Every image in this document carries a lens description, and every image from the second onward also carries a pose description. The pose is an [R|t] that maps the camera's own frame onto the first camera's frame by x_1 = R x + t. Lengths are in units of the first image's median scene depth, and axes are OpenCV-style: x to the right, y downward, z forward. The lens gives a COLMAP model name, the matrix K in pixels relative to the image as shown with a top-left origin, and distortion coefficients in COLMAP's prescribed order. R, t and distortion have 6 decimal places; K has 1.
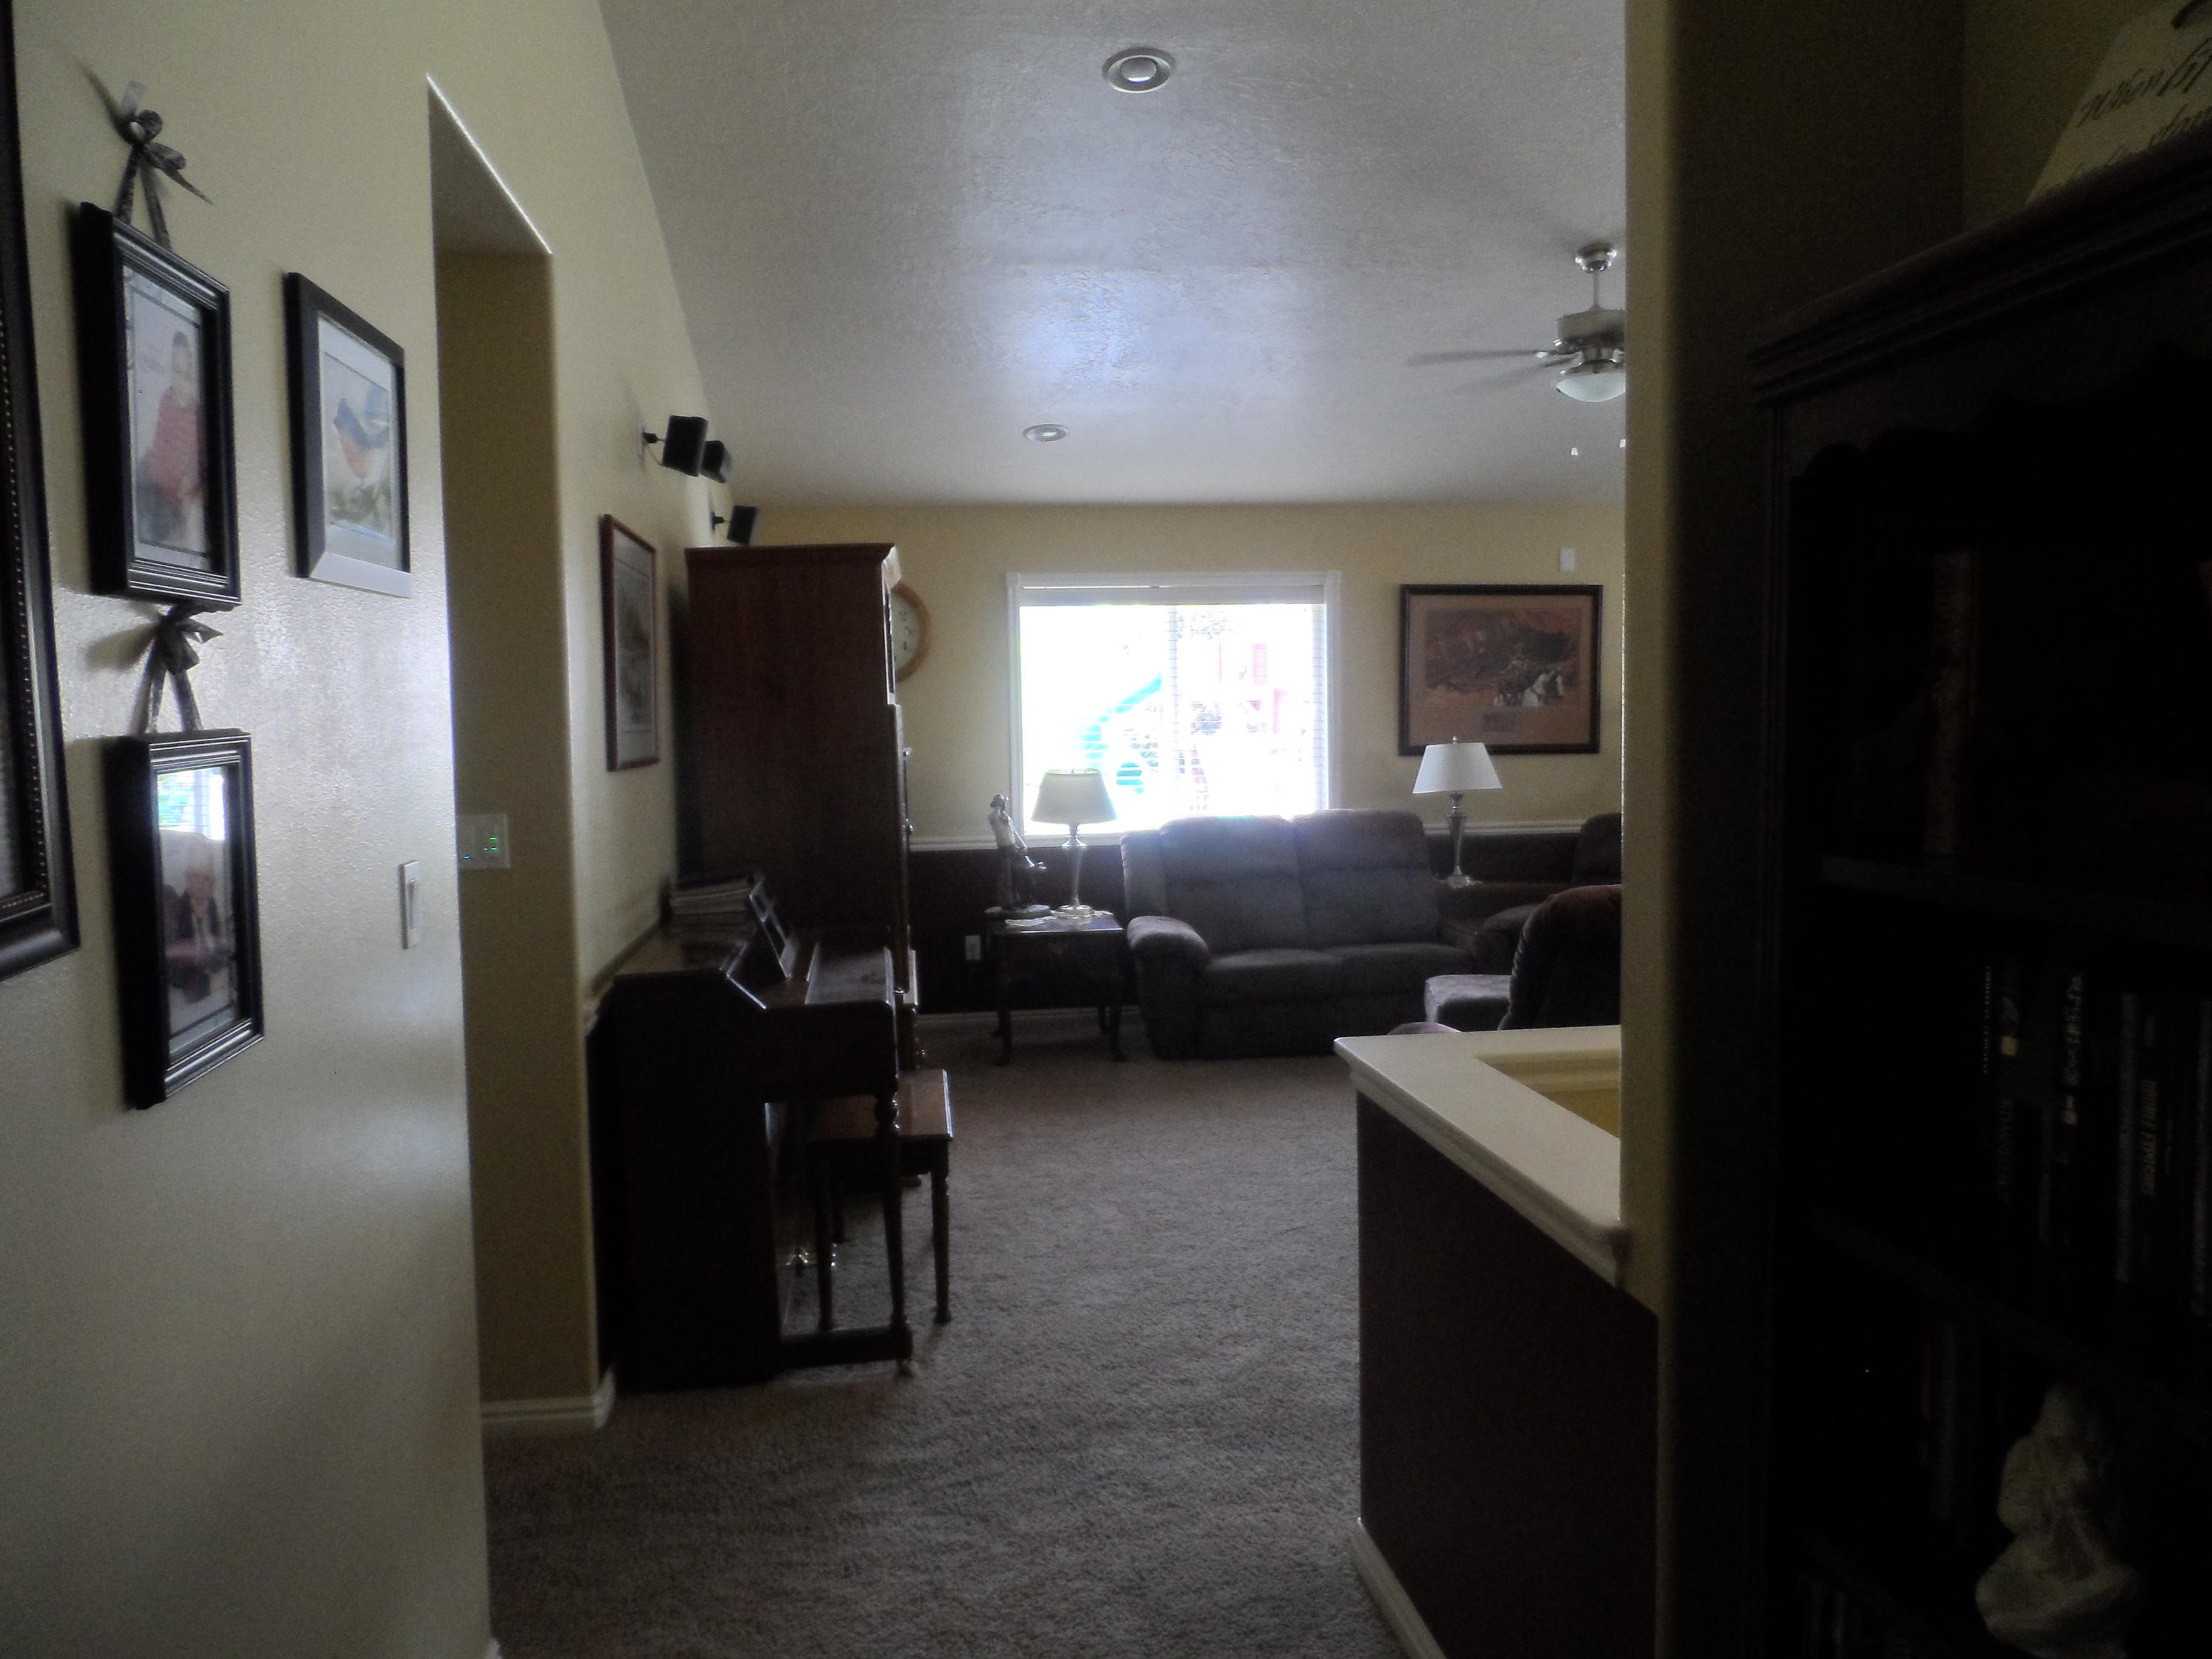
lens RADIAL K [[1677.3, 0, 1114.1], [0, 1677.3, 842.5], [0, 0, 1]] dist [-0.012576, 0.008473]
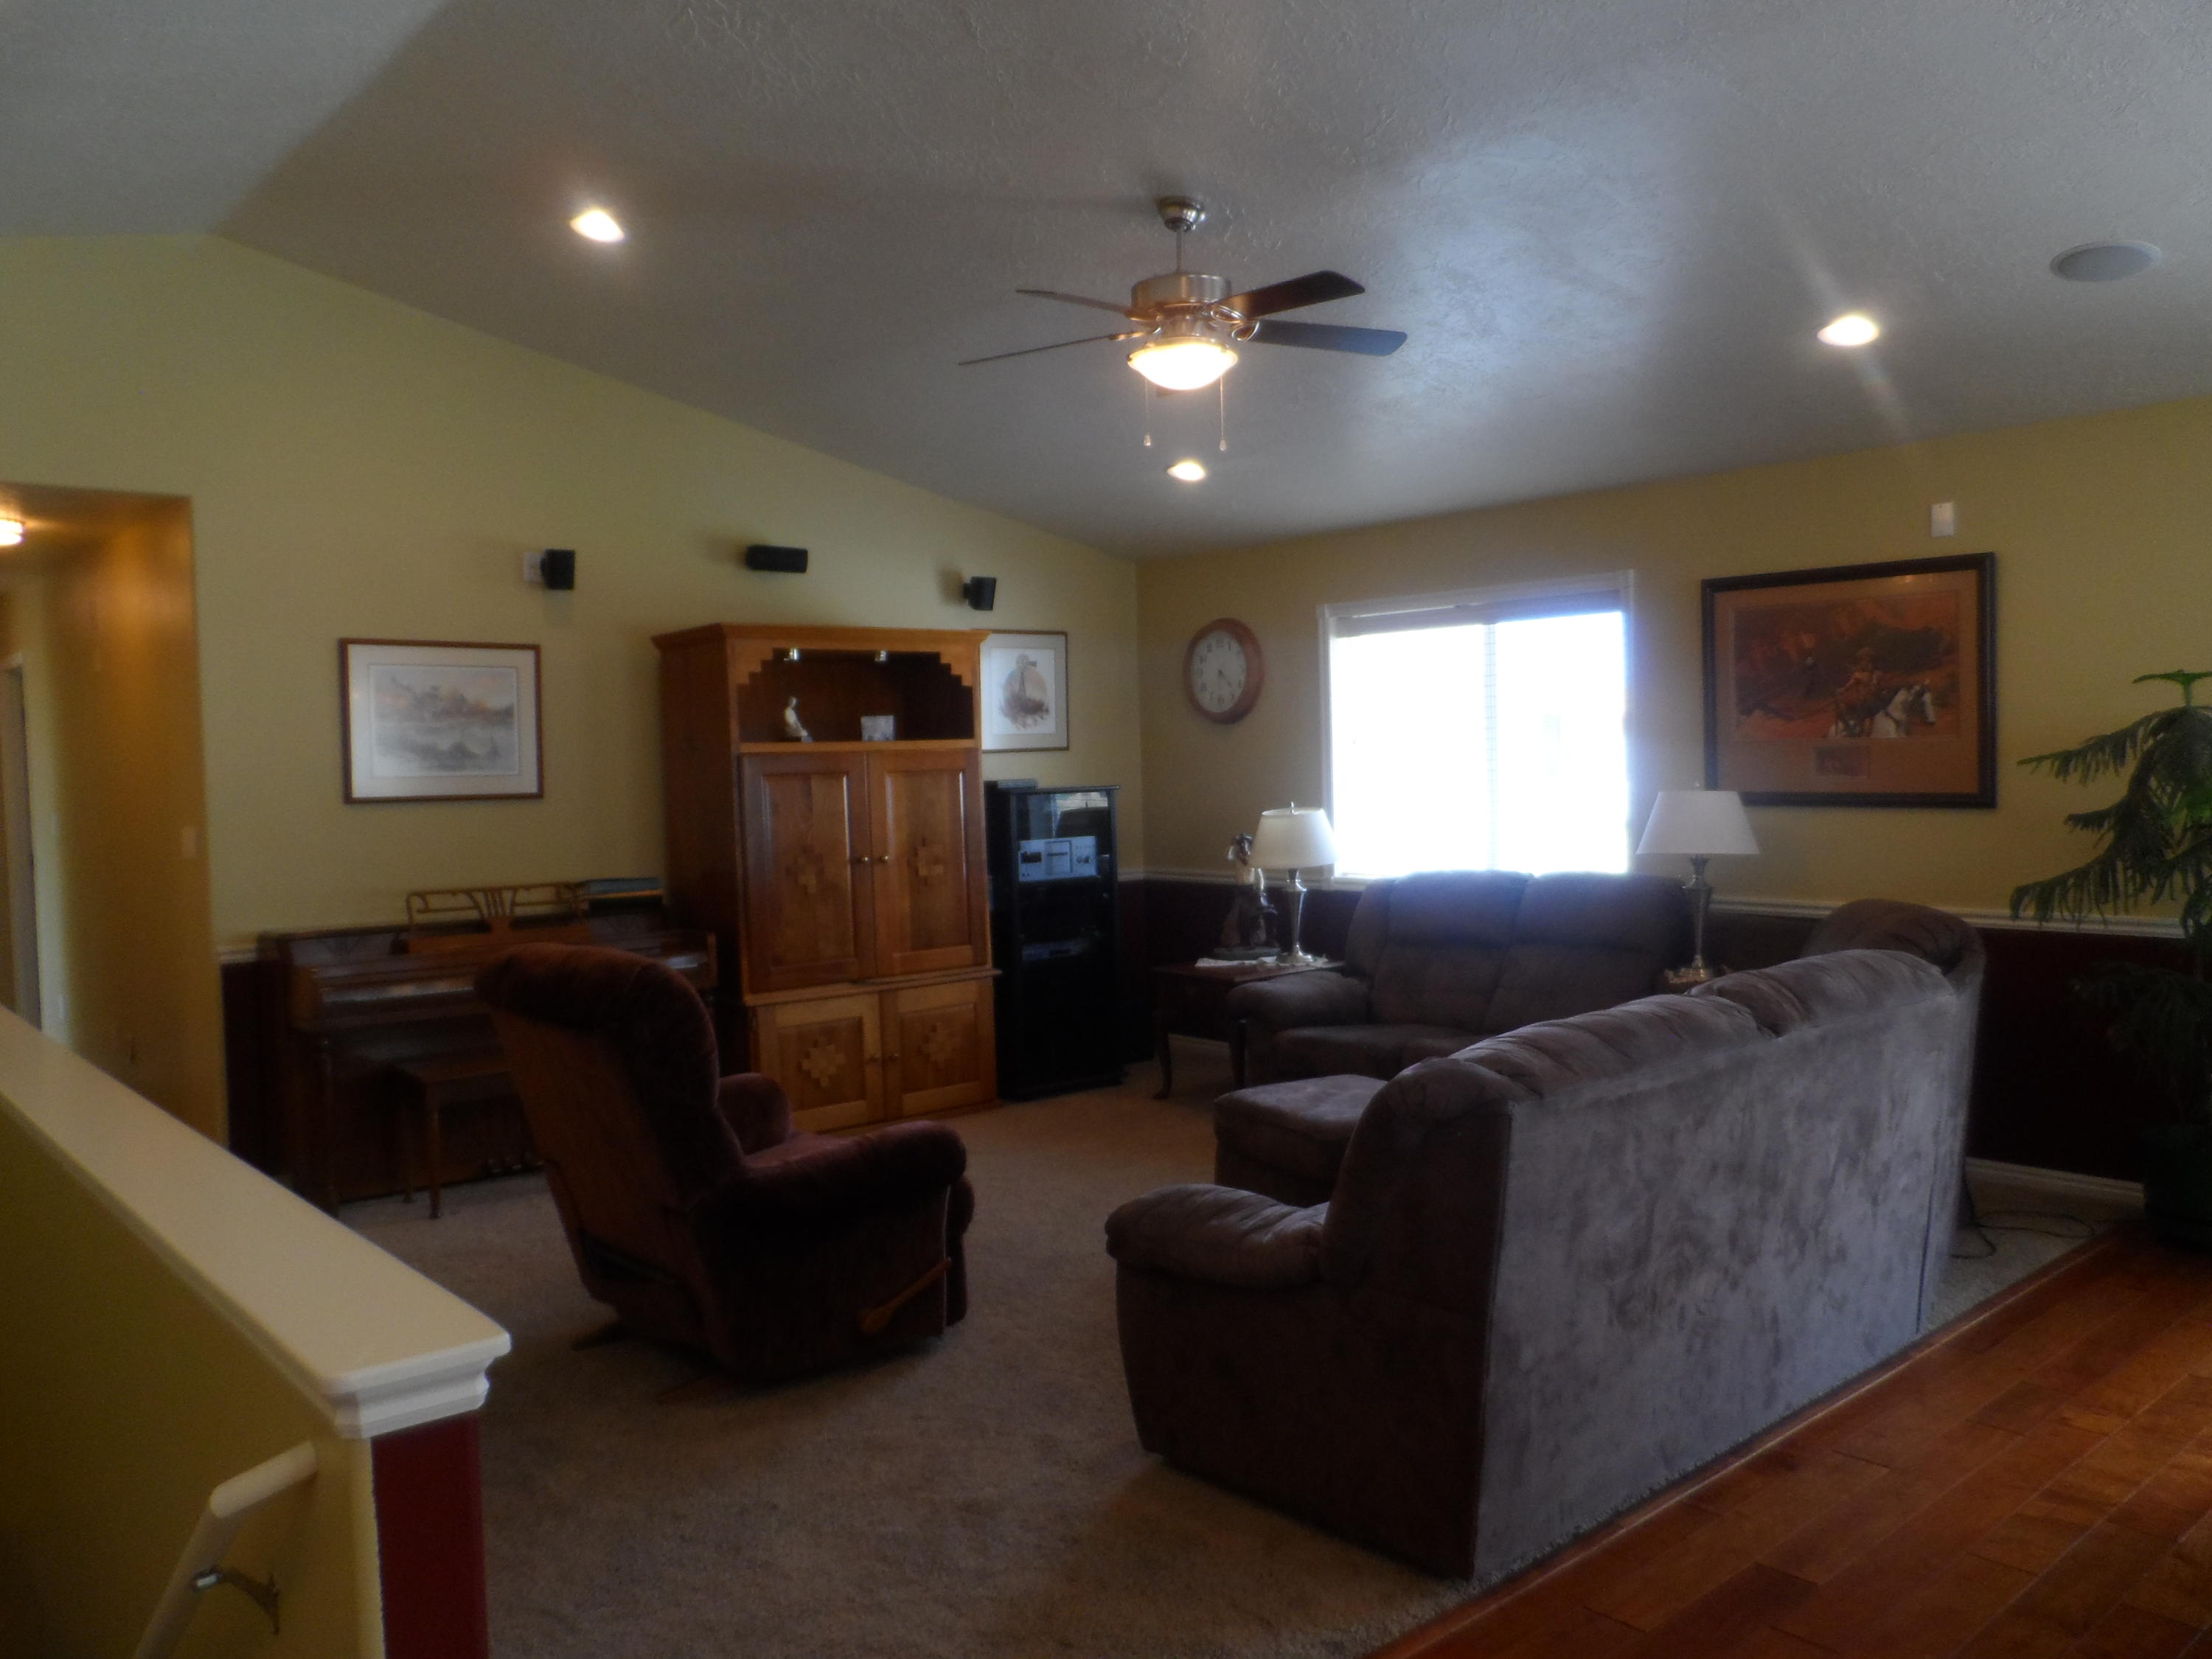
lens RADIAL K [[1677.3, 0, 1114.1], [0, 1677.3, 842.5], [0, 0, 1]] dist [-0.012576, 0.008473]
pose [[0.539008, 0.046728, -0.841003, 0.669490], [-0.049406, 0.998495, 0.023814, -0.039646], [0.840850, 0.028715, 0.540506, 0.368697]]
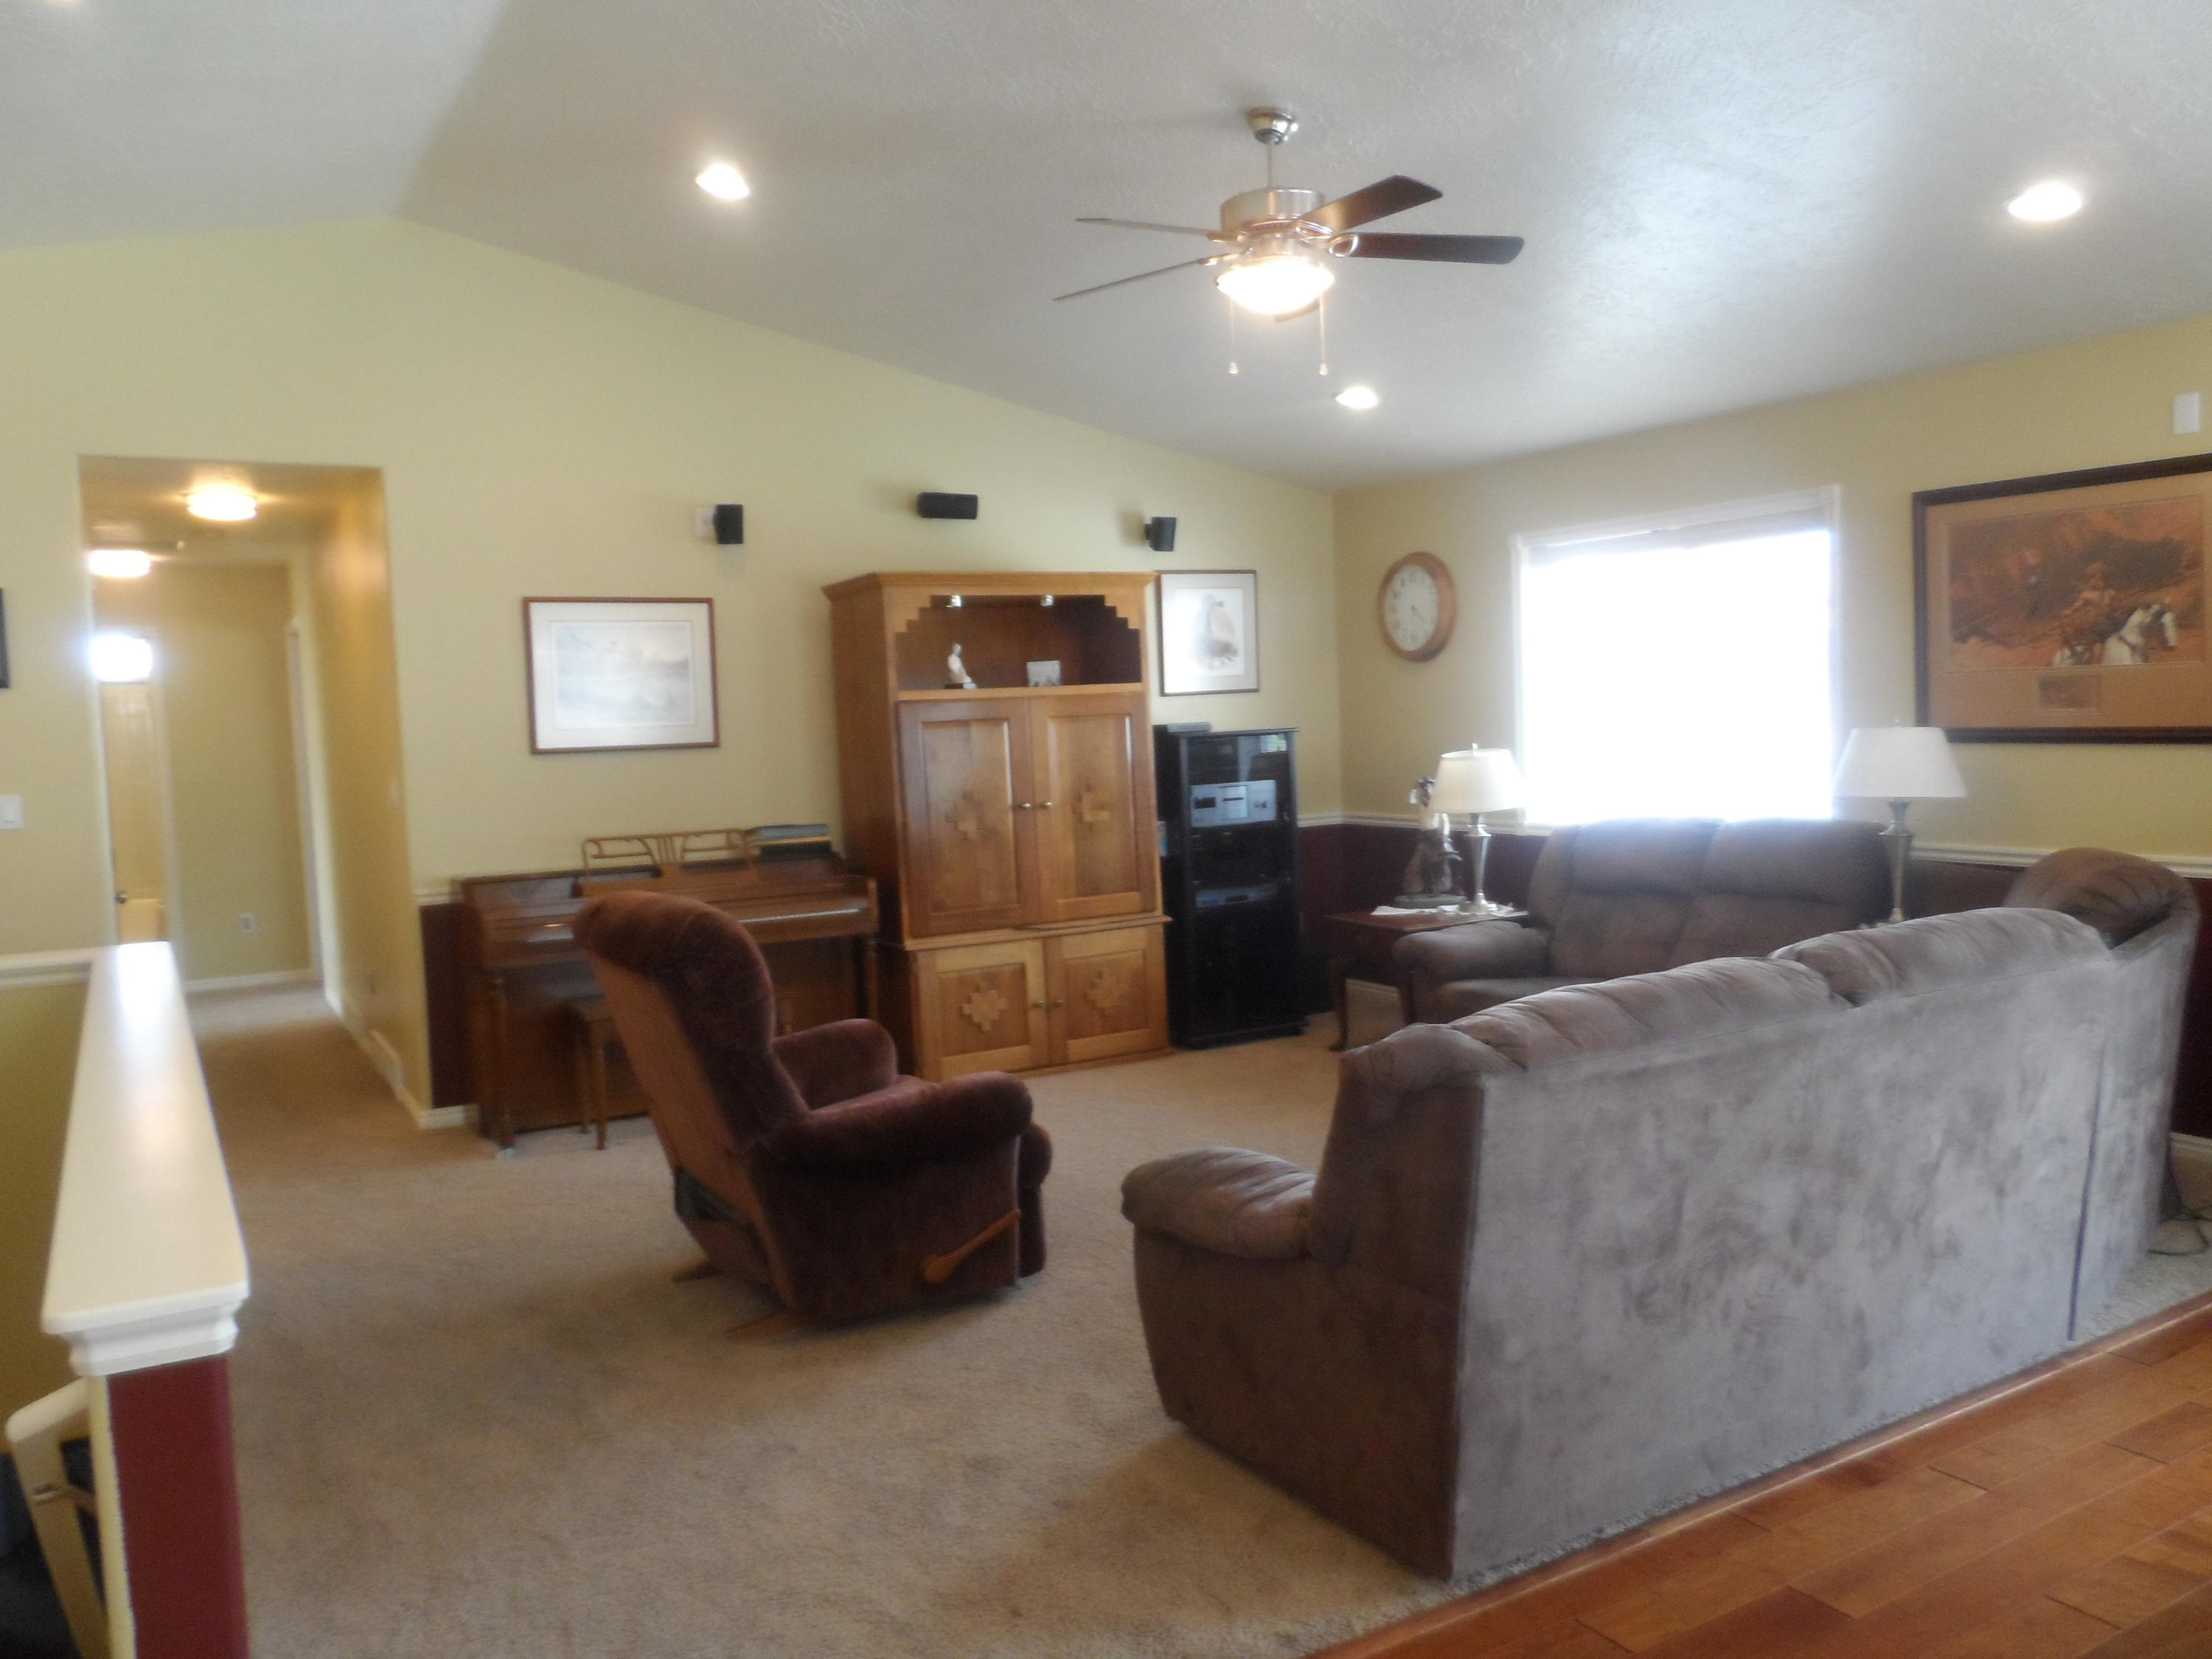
lens RADIAL K [[1677.3, 0, 1114.1], [0, 1677.3, 842.5], [0, 0, 1]] dist [-0.012576, 0.008473]
pose [[0.373579, 0.076881, -0.924407, 0.690074], [-0.038419, 0.996987, 0.067391, -0.044645], [0.926802, 0.010339, 0.375407, 0.441658]]
